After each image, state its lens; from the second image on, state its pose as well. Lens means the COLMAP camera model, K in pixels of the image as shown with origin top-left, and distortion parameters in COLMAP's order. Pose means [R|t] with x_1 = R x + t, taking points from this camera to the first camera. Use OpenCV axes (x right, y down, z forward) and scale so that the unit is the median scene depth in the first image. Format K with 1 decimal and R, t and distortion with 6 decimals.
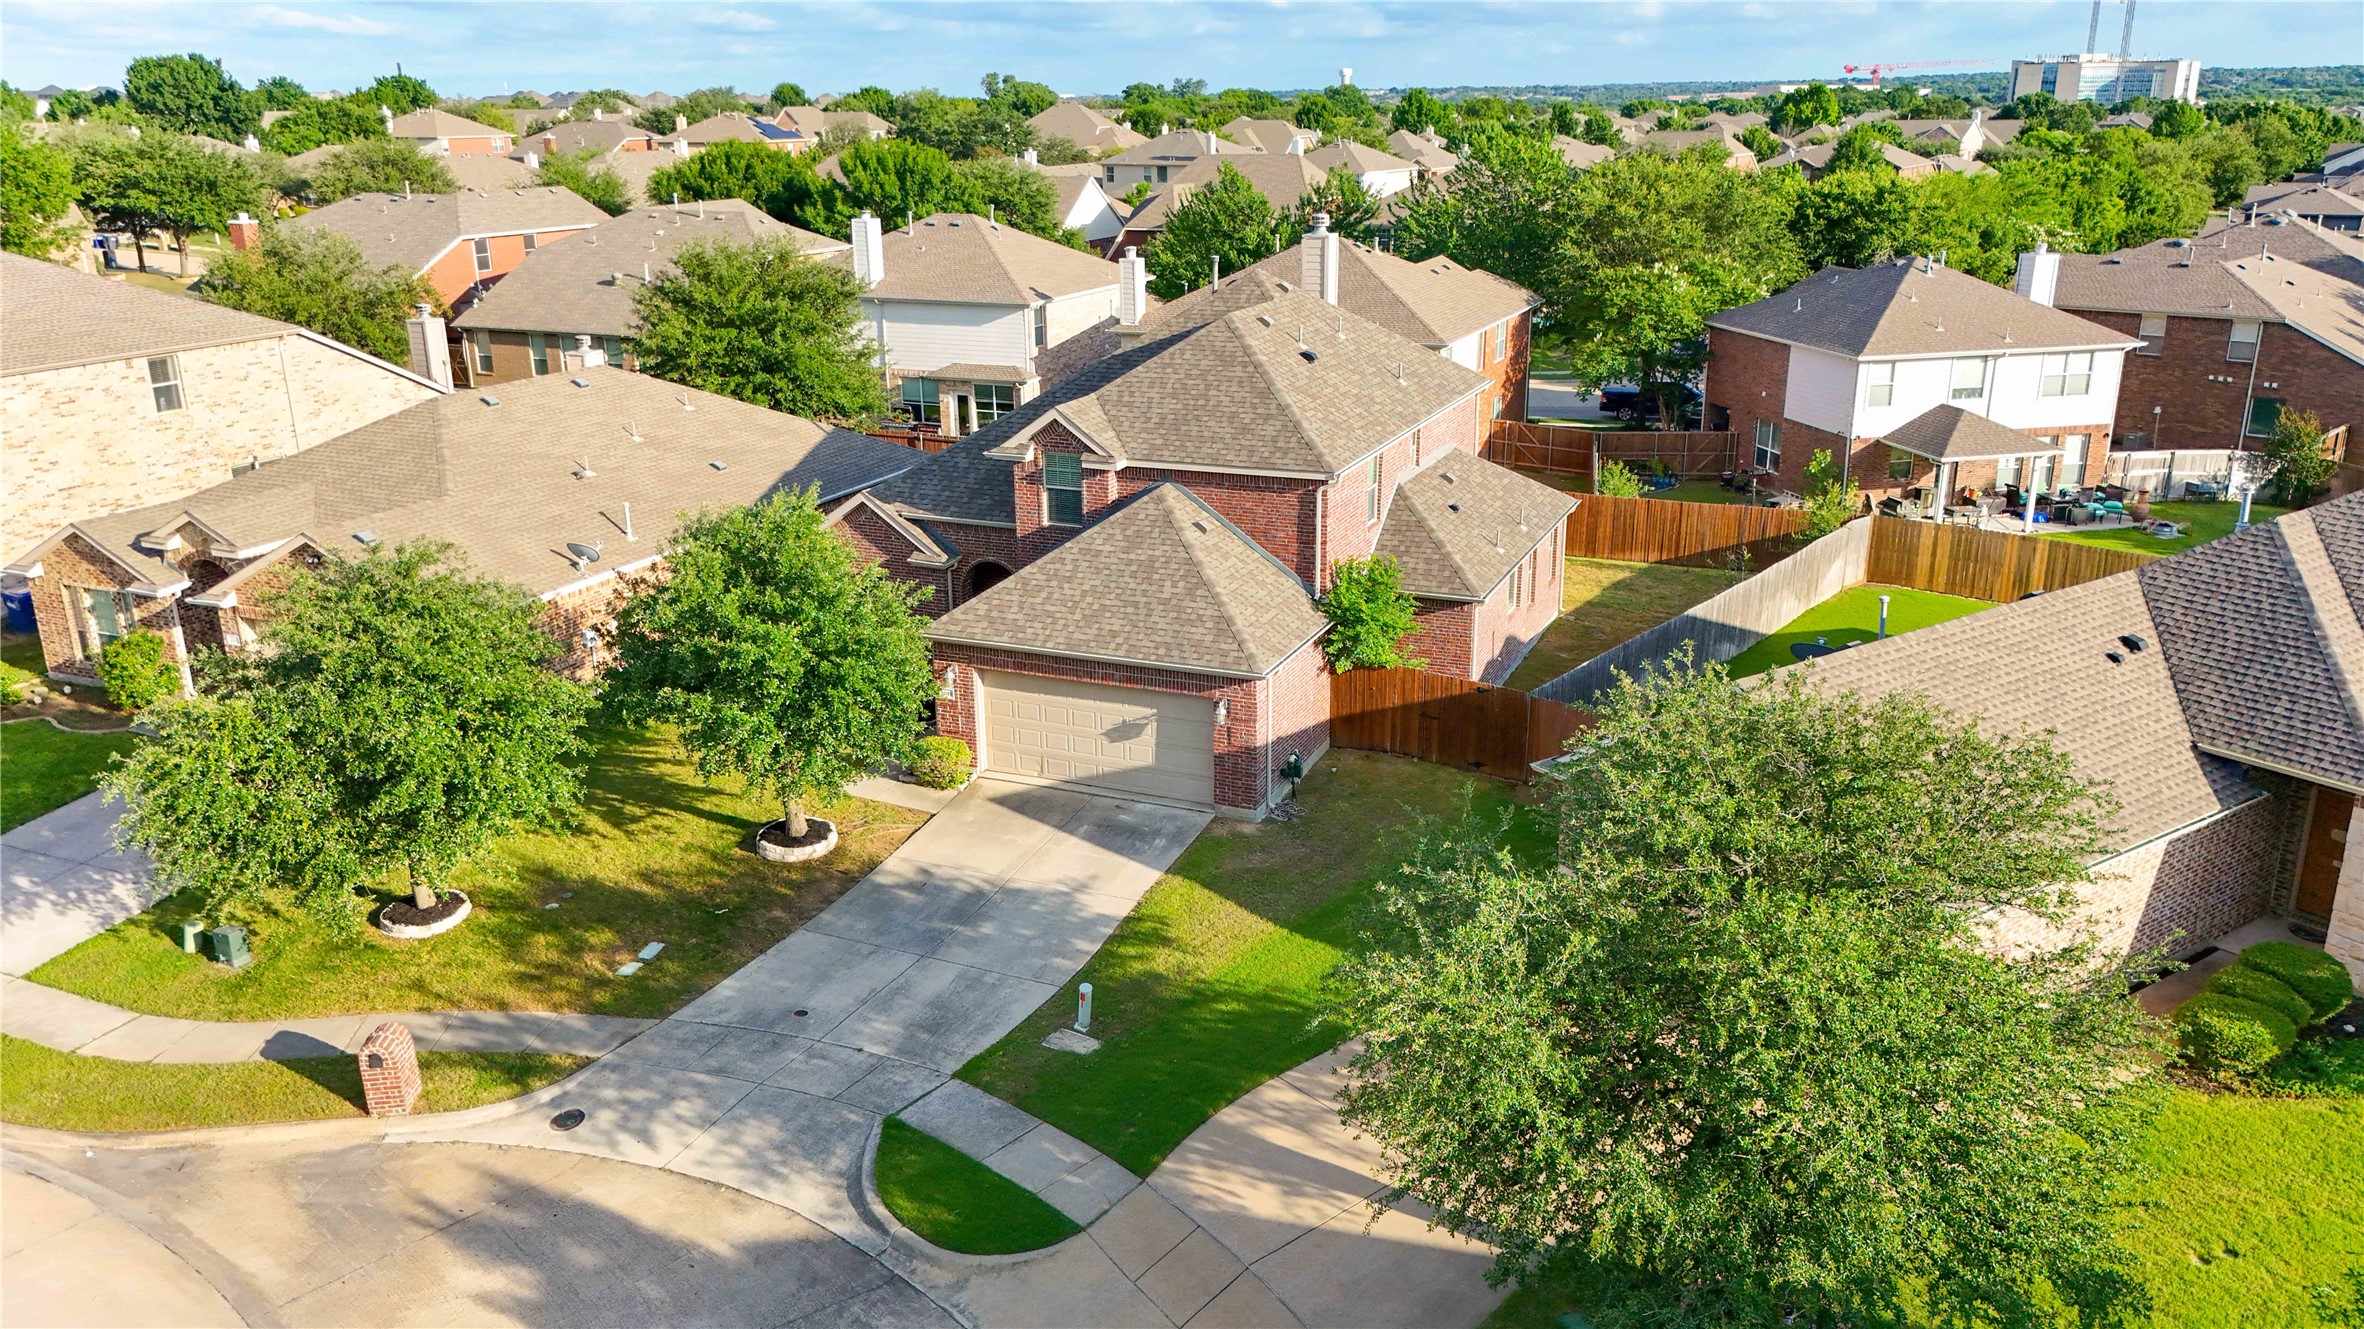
lens RADIAL K [[1741.6, 0, 1191.5], [0, 1741.6, 674.3], [0, 0, 1]] dist [0.053398, -0.038421]
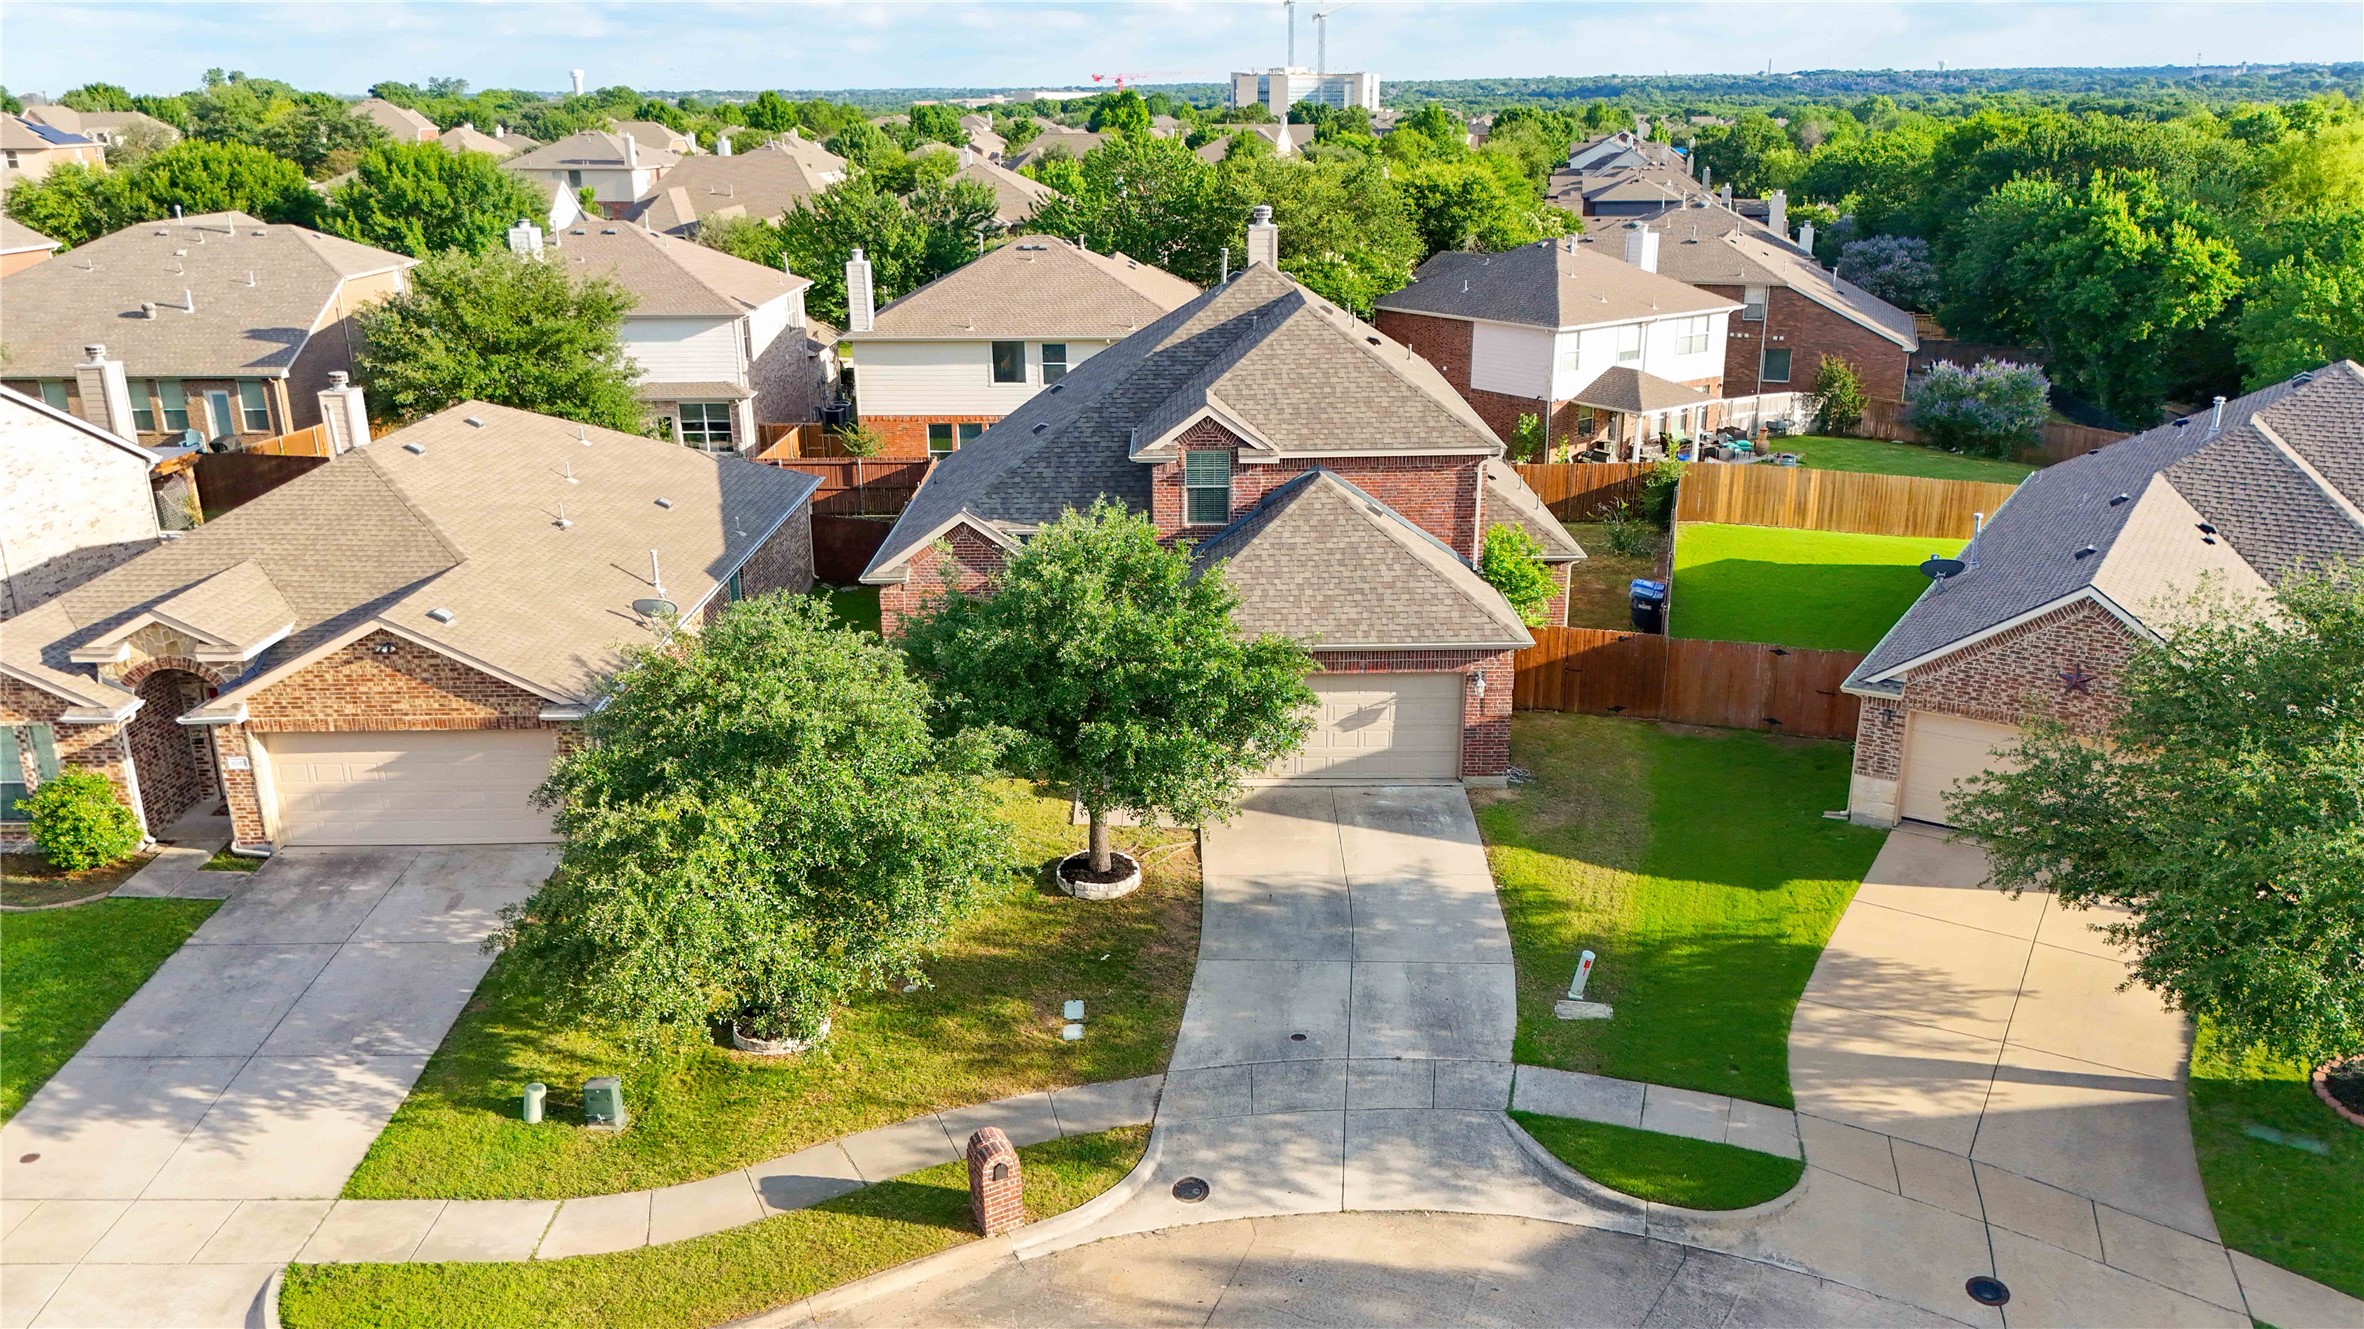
lens RADIAL K [[1741.6, 0, 1180.3], [0, 1741.6, 673.4], [0, 0, 1]] dist [0.053398, -0.038421]
pose [[0.919875, -0.122556, 0.372573, -0.431509], [0.123642, 0.992103, 0.021078, -0.023152], [-0.372214, 0.026676, 0.927764, 0.091403]]
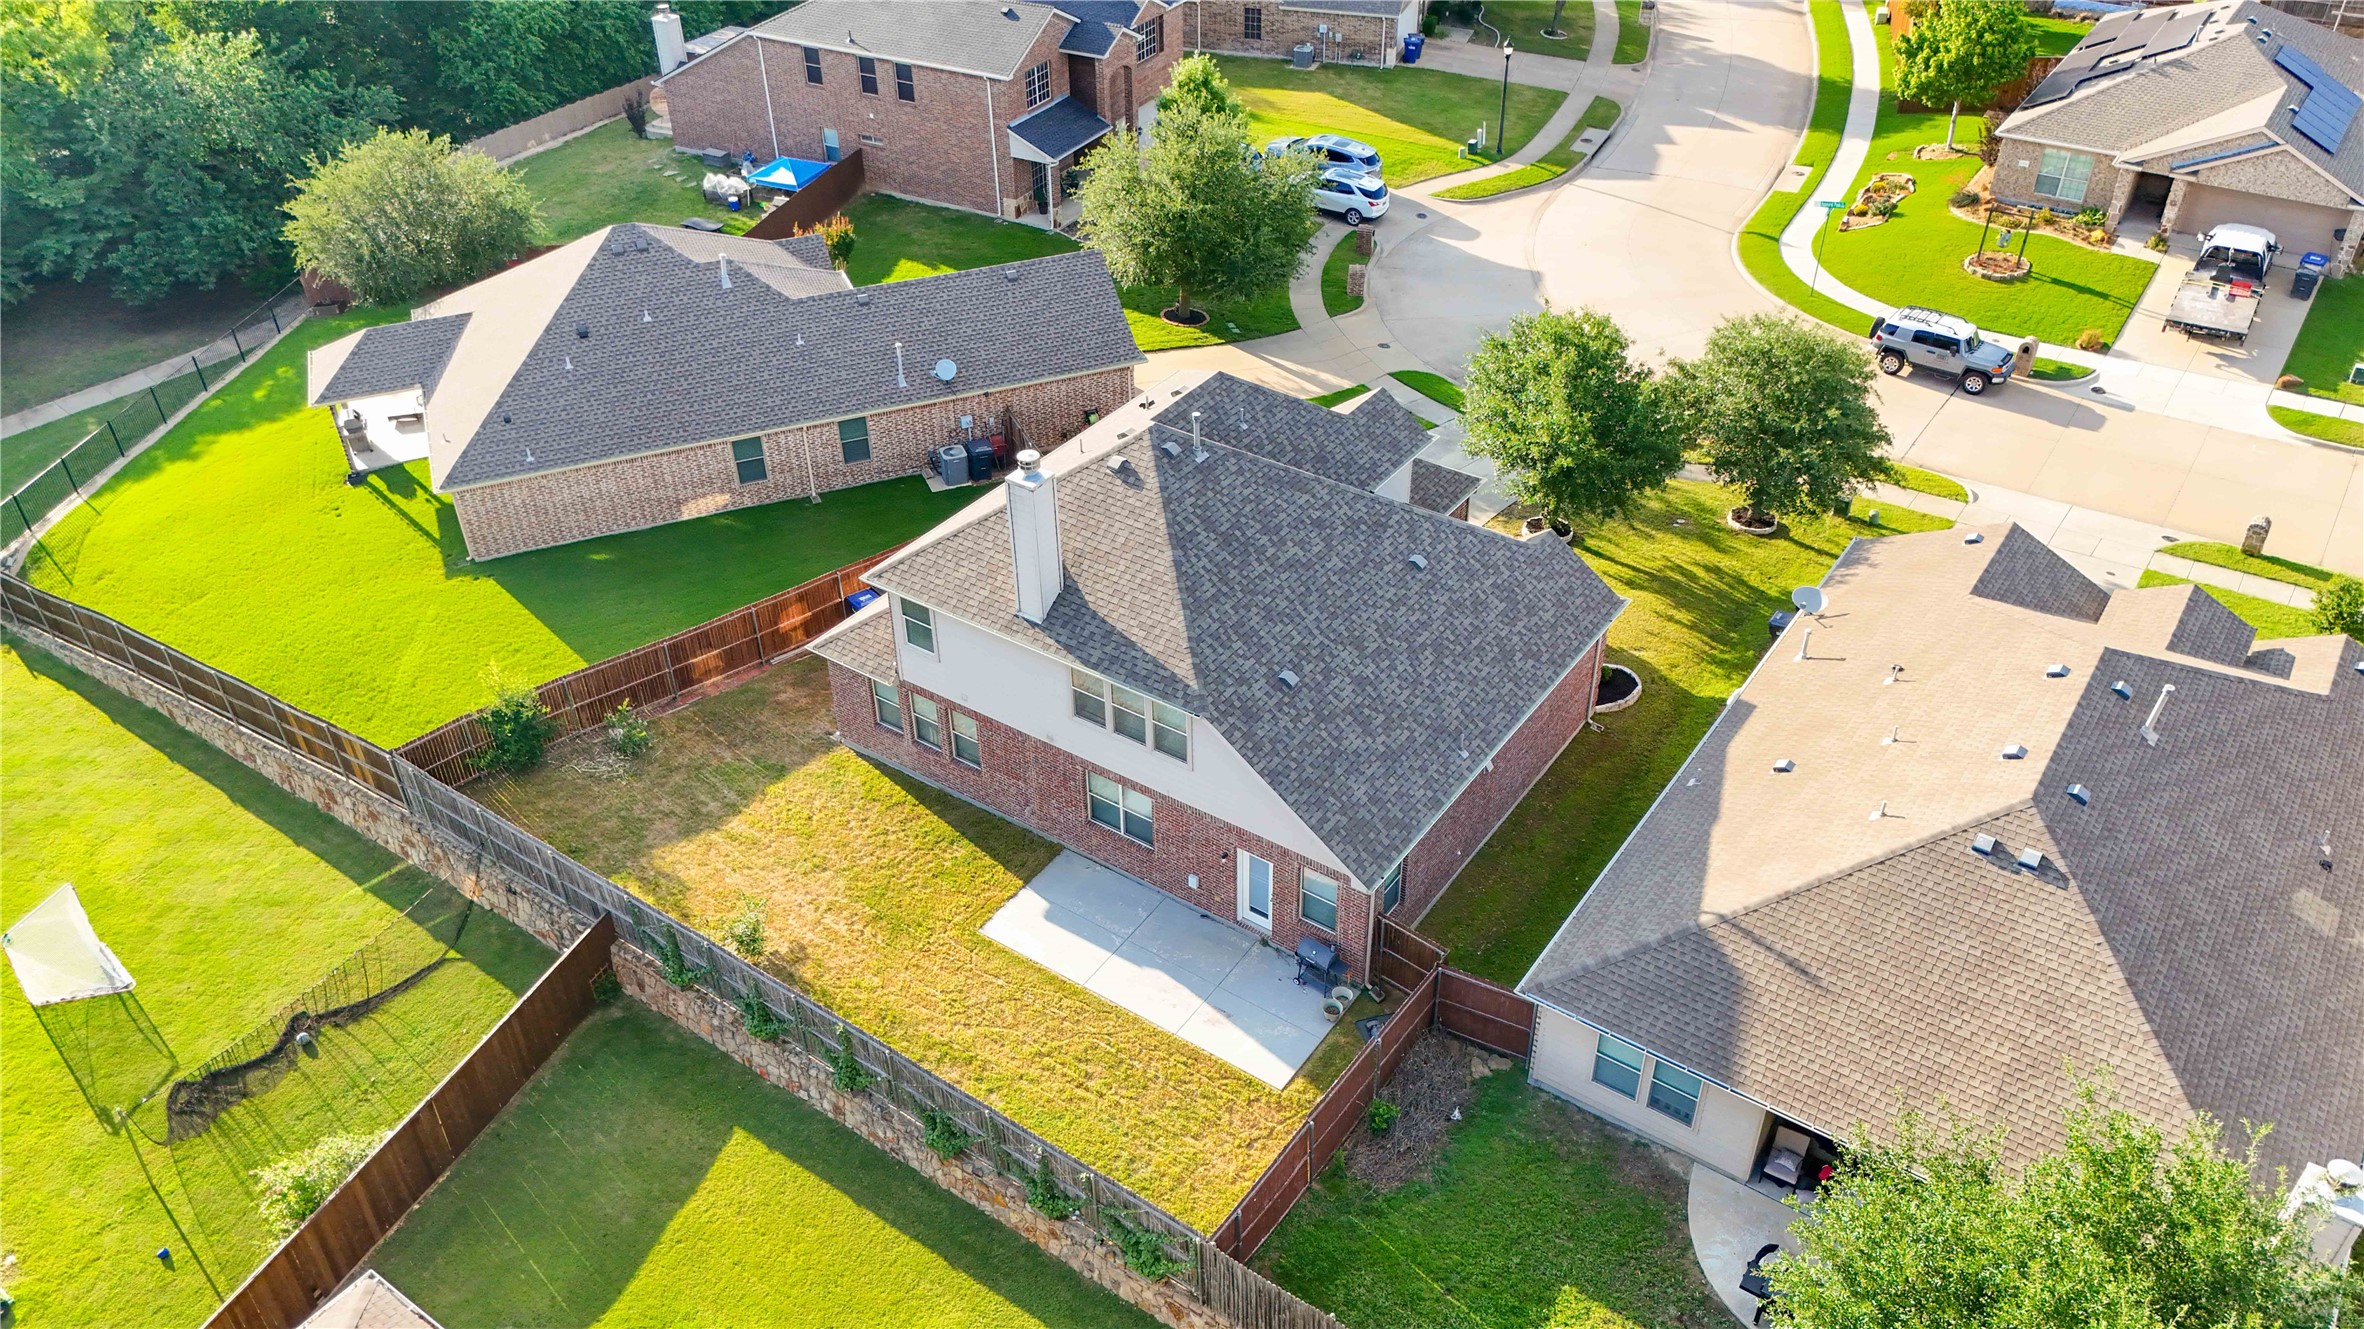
lens RADIAL K [[1741.6, 0, 1180.7], [0, 1741.6, 671.5], [0, 0, 1]] dist [0.053398, -0.038421]
pose [[-0.978138, -0.099714, 0.182494, -0.167694], [0.089155, 0.591742, 0.801182, -0.938771], [-0.187878, 0.799936, -0.569915, 1.716837]]
